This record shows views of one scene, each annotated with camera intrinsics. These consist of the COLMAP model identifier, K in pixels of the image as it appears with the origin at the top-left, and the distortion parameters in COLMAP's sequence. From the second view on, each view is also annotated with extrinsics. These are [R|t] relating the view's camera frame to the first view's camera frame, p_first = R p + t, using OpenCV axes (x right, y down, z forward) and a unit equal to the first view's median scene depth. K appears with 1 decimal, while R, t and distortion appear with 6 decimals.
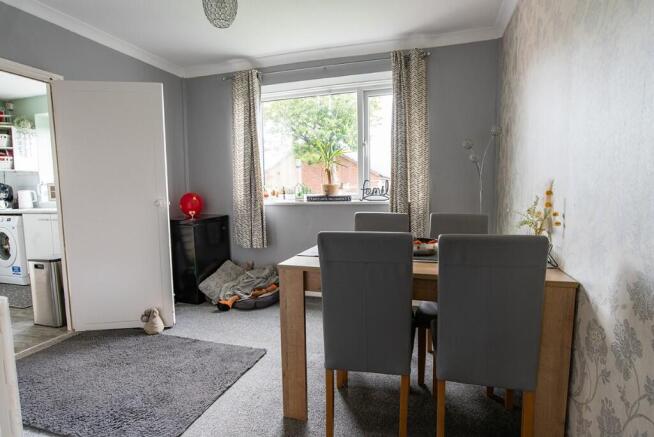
lens RADIAL K [[336.5, 0, 328.8], [0, 336.5, 219.1], [0, 0, 1]] dist [-0.041270, 0.013881]
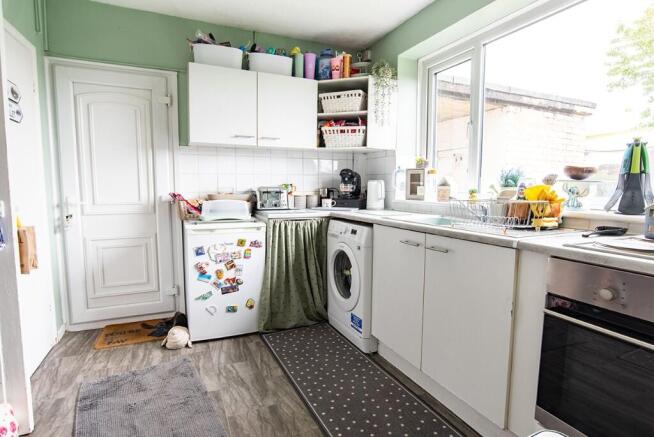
lens RADIAL K [[336.5, 0, 328.8], [0, 336.5, 219.1], [0, 0, 1]] dist [-0.041270, 0.013881]
pose [[0.664192, 0.087982, -0.742366, -0.518895], [-0.077580, 0.995800, 0.048608, -0.039516], [0.743525, 0.025308, 0.668229, 0.521255]]
